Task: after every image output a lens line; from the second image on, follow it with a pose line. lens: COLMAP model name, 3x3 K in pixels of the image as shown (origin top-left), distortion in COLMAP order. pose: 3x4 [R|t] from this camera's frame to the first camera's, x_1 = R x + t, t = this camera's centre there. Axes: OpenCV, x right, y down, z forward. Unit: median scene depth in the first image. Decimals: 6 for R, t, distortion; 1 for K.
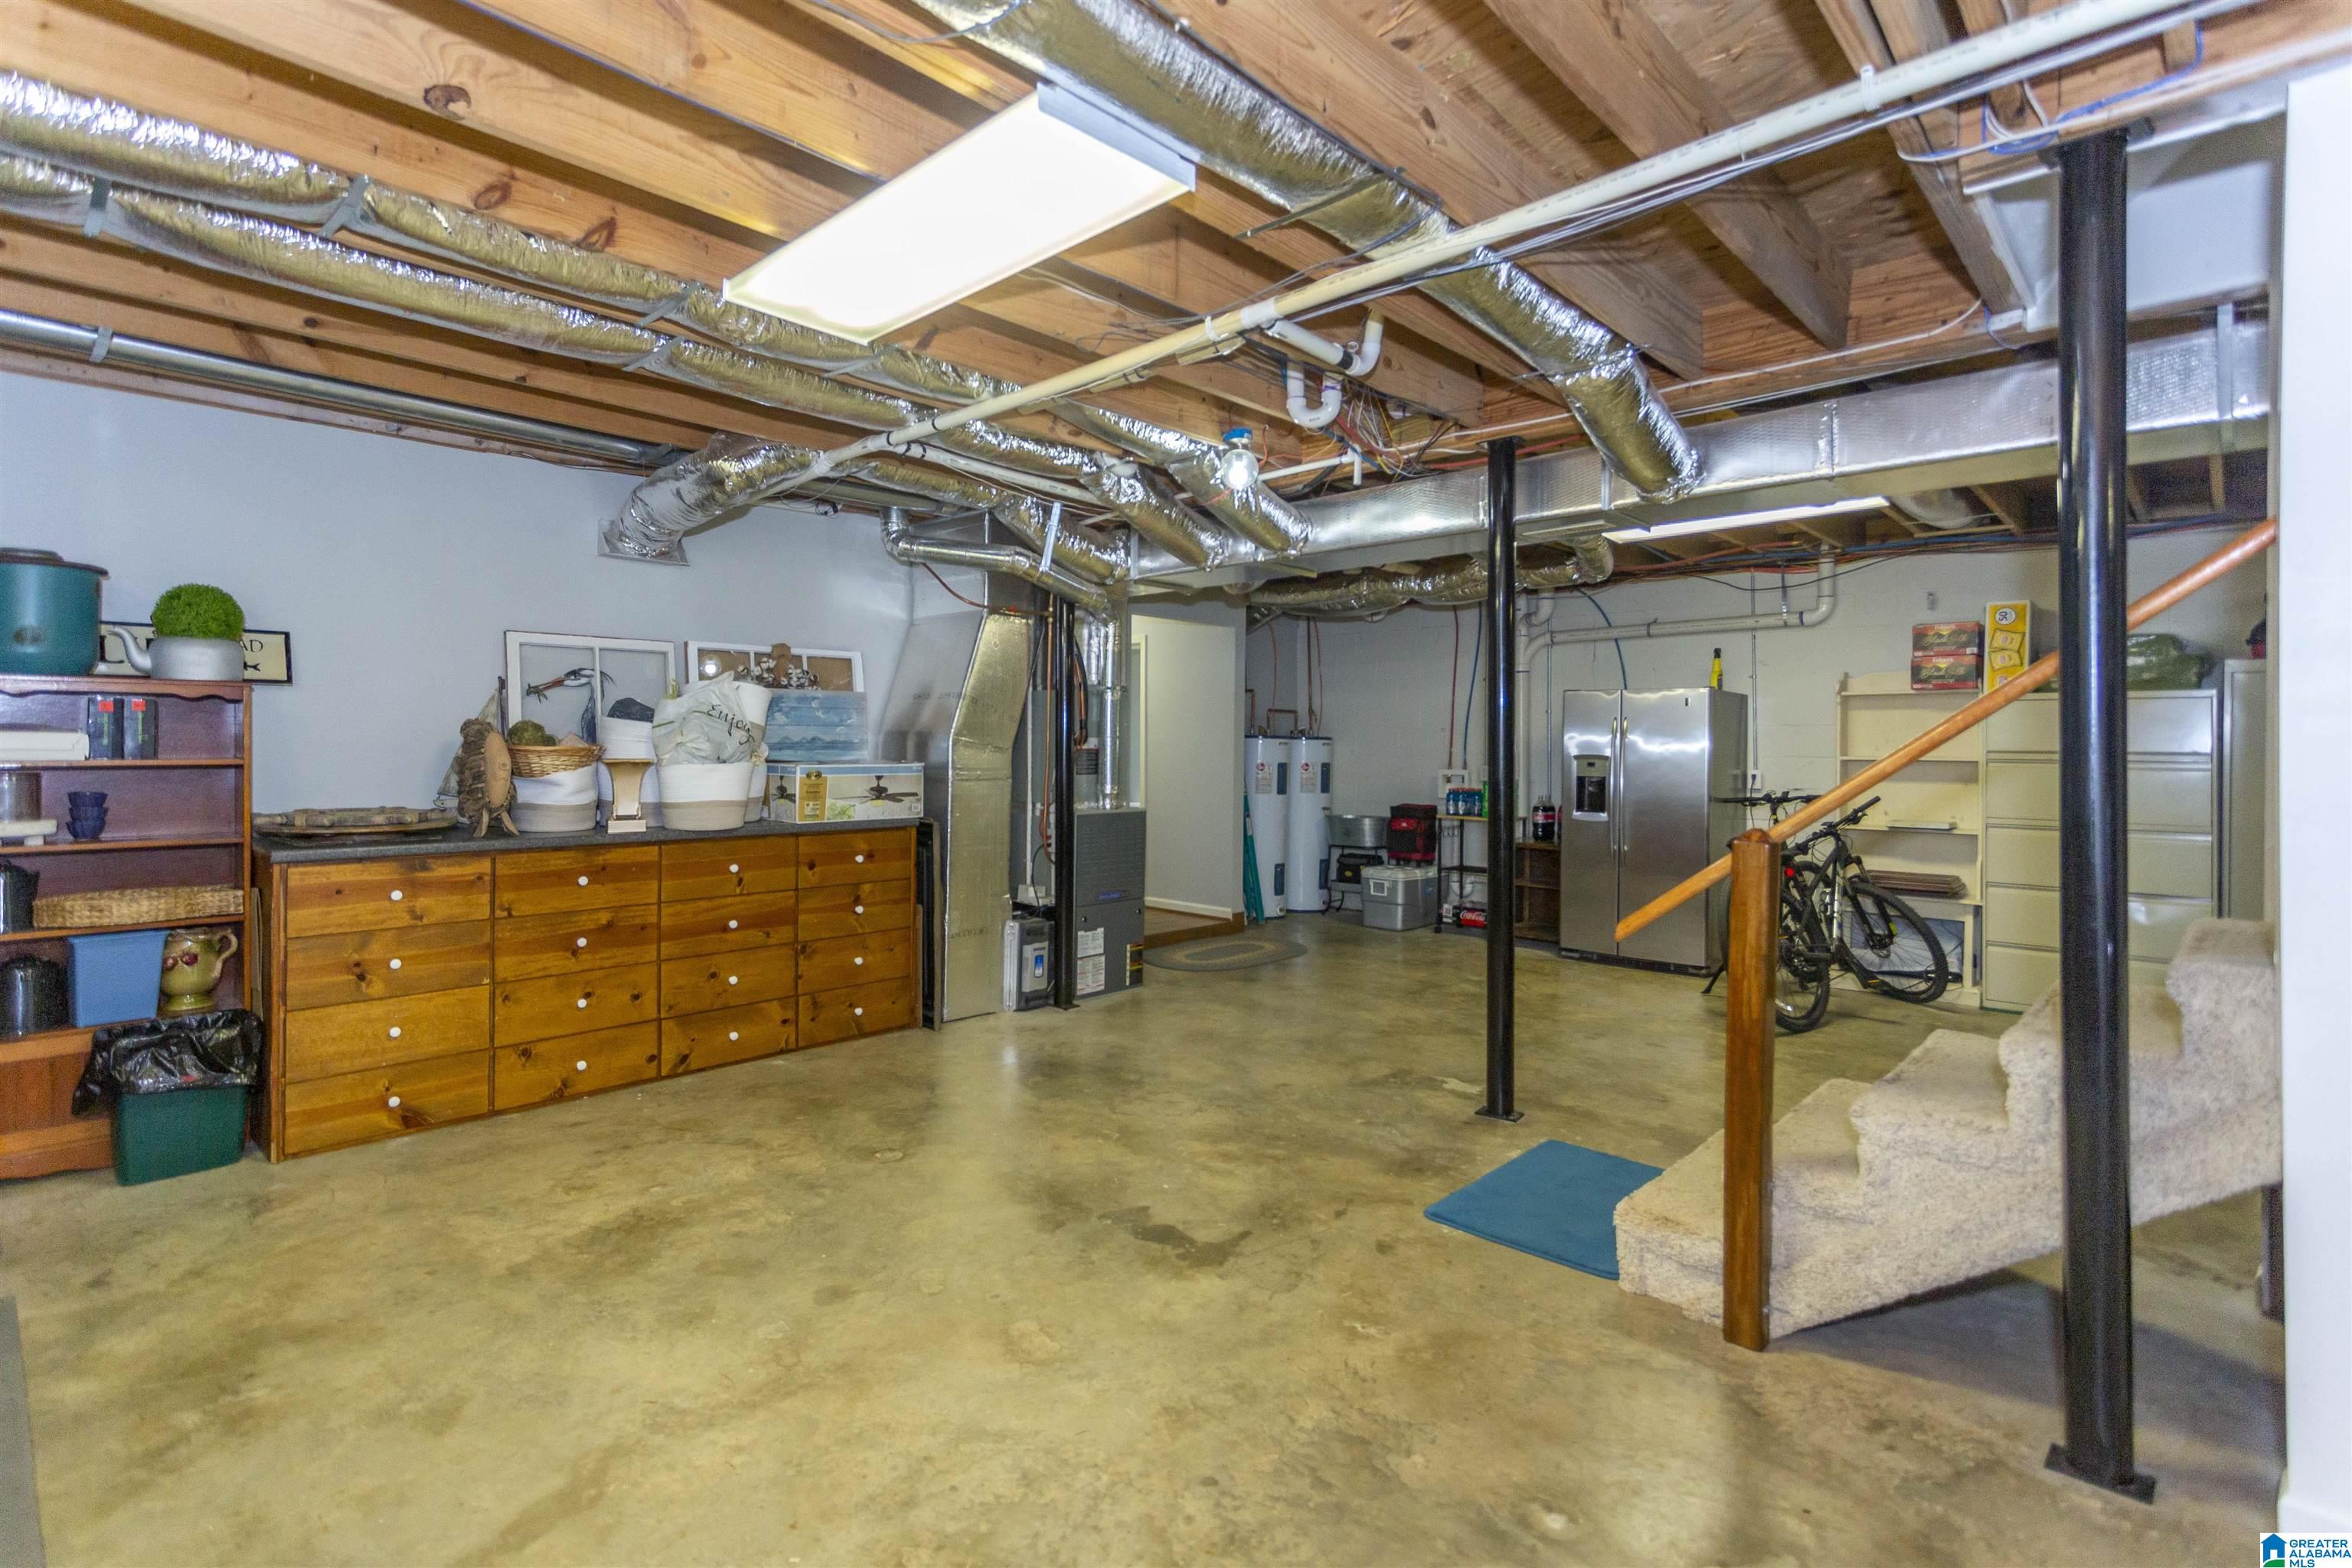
lens RADIAL K [[1130.4, 0, 1177.5], [0, 1130.4, 743.4], [0, 0, 1]] dist [0.000711, 0.000322]
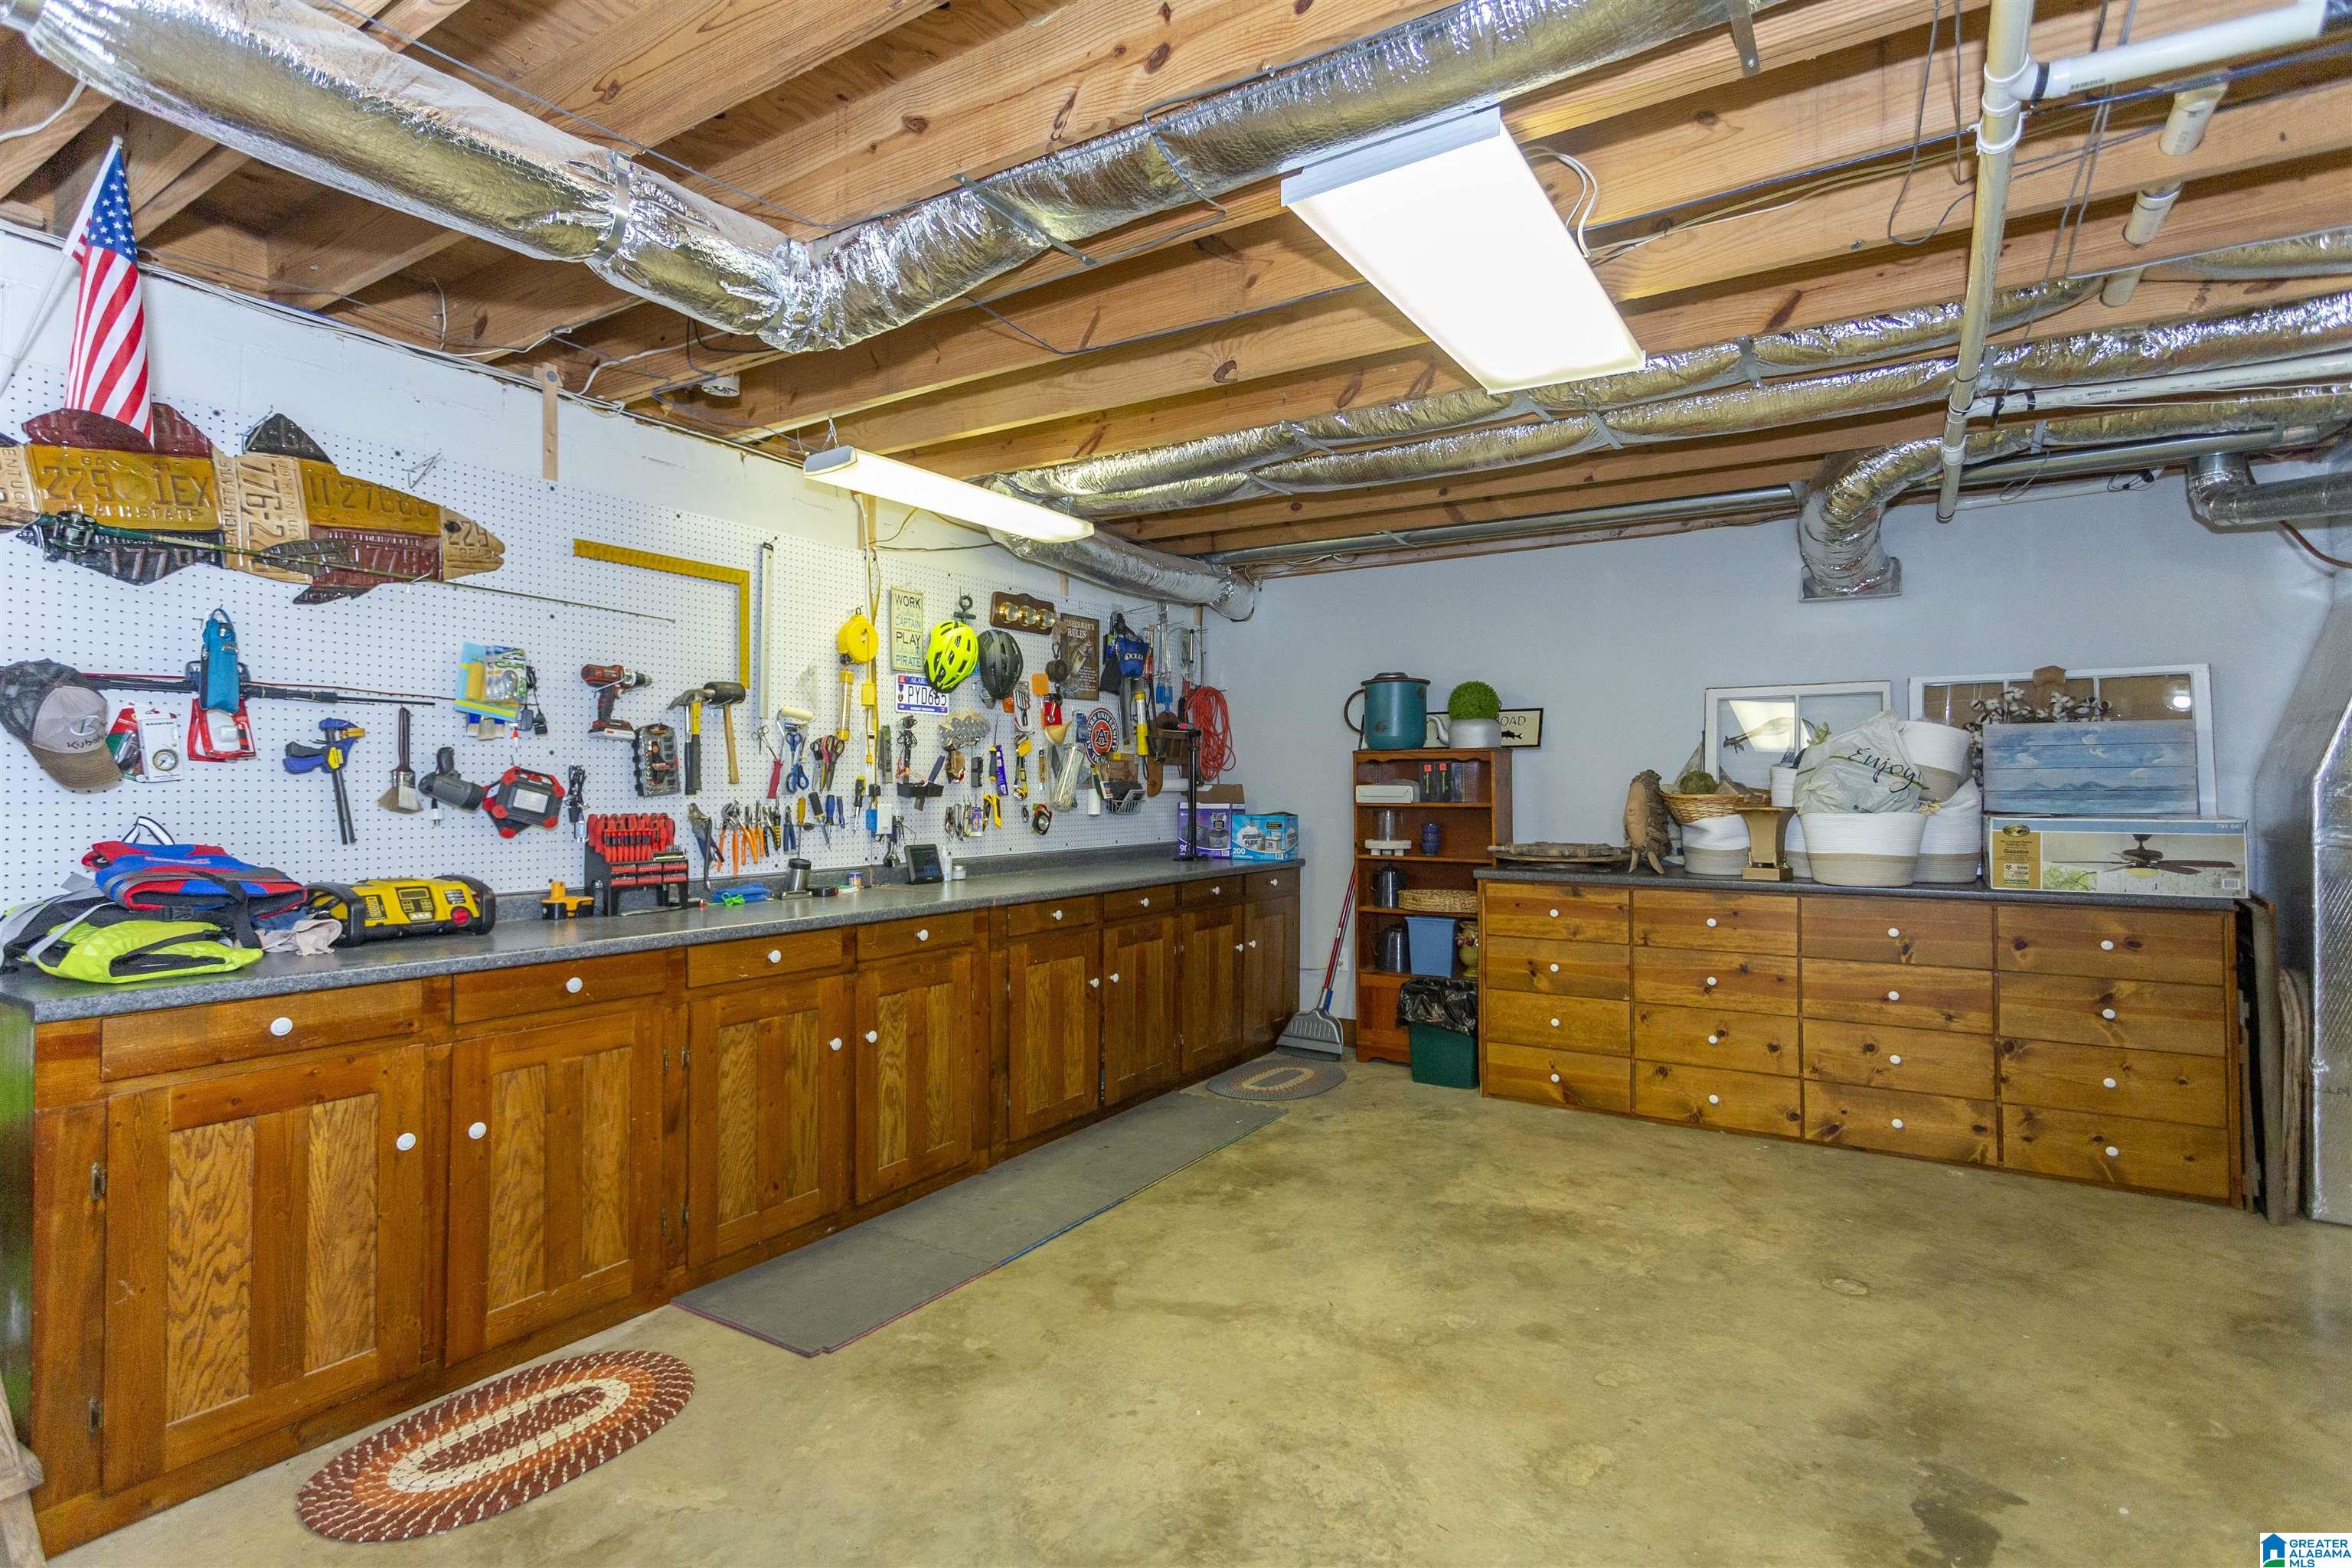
lens RADIAL K [[1118.9, 0, 1165.2], [0, 1118.9, 771.3], [0, 0, 1]] dist [-0.001560, 0.000272]
pose [[0.189129, -0.021719, -0.981712, 0.461441], [0.000232, 0.999756, -0.022074, 0.004979], [0.981952, 0.003948, 0.189088, 0.351814]]
